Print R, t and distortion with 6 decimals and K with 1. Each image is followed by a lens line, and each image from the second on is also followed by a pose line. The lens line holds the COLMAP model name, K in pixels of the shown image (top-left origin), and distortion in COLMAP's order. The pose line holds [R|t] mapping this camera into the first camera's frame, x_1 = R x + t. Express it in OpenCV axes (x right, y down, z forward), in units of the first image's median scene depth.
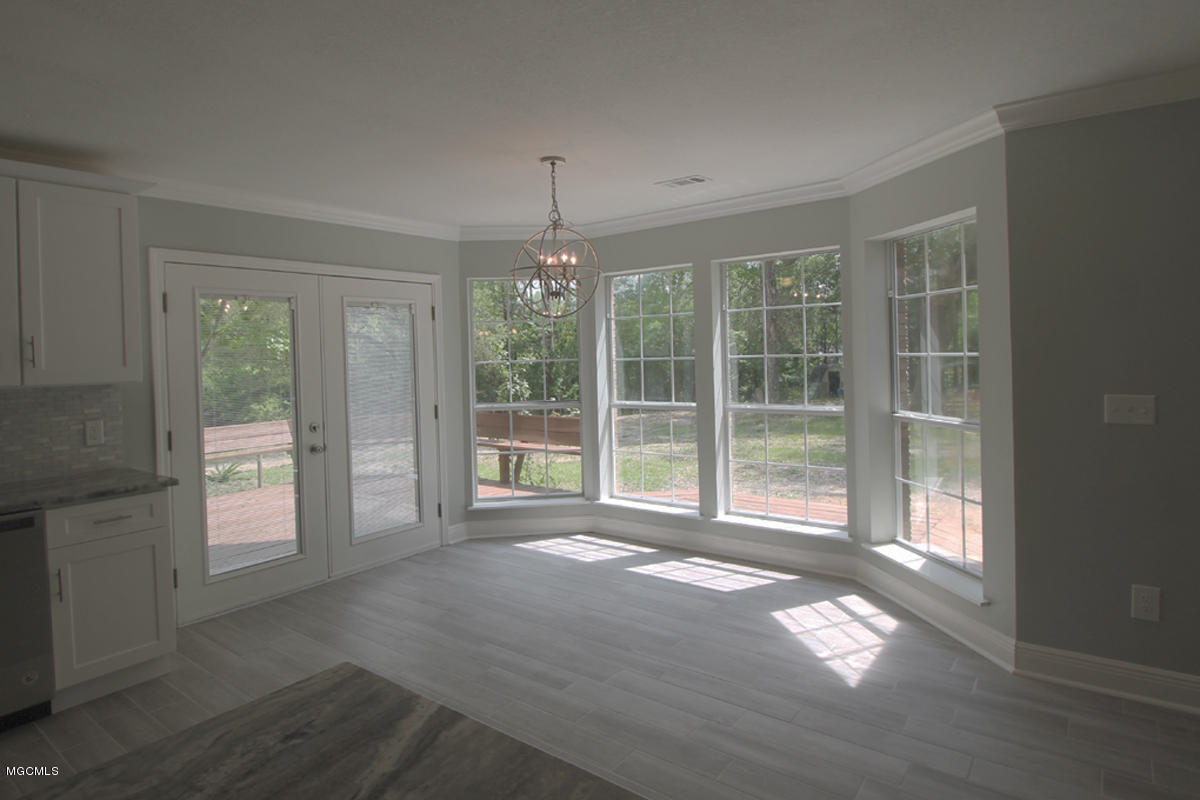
lens RADIAL K [[659.0, 0, 603.2], [0, 659.0, 356.3], [0, 0, 1]] dist [-0.013384, -0.001323]
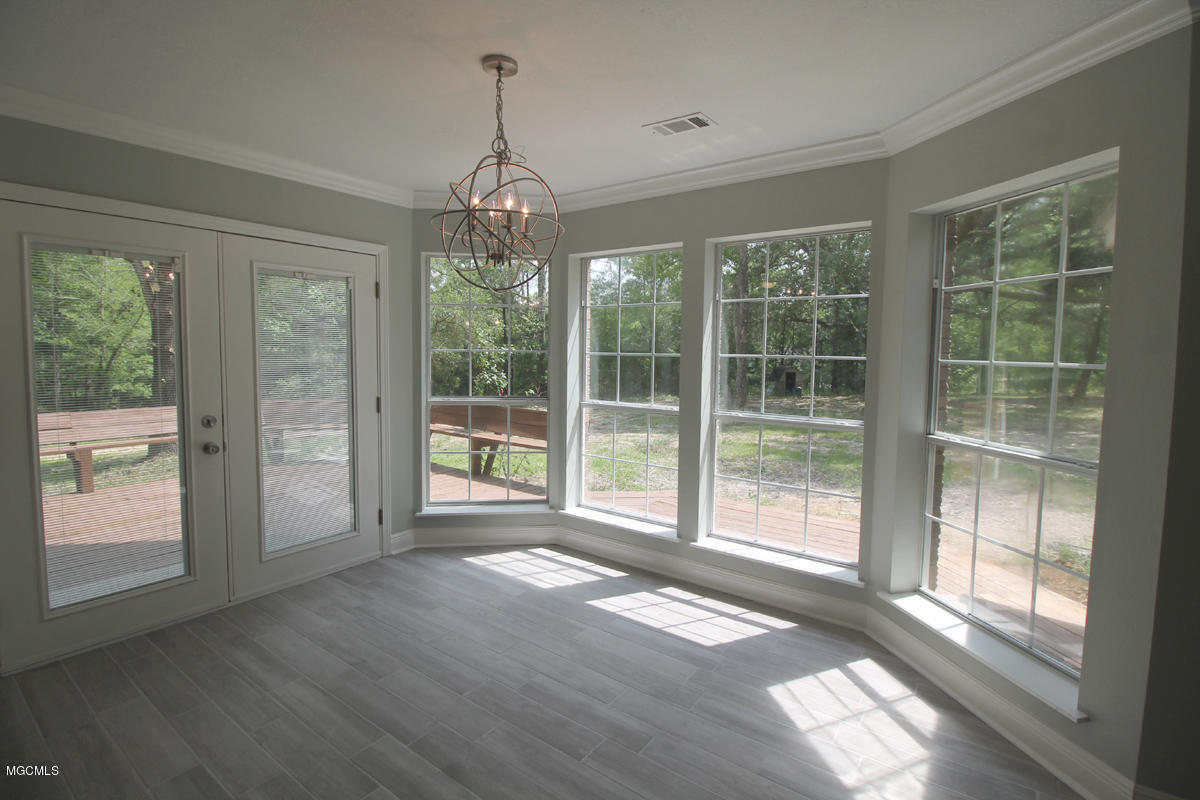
lens RADIAL K [[566.5, 0, 601.1], [0, 566.5, 383.1], [0, 0, 1]] dist [-0.001385, -0.012113]
pose [[0.998965, 0.040076, 0.021530, 0.026846], [-0.041230, 0.997571, 0.056150, 0.002326], [-0.019227, -0.056979, 0.998190, 0.317446]]
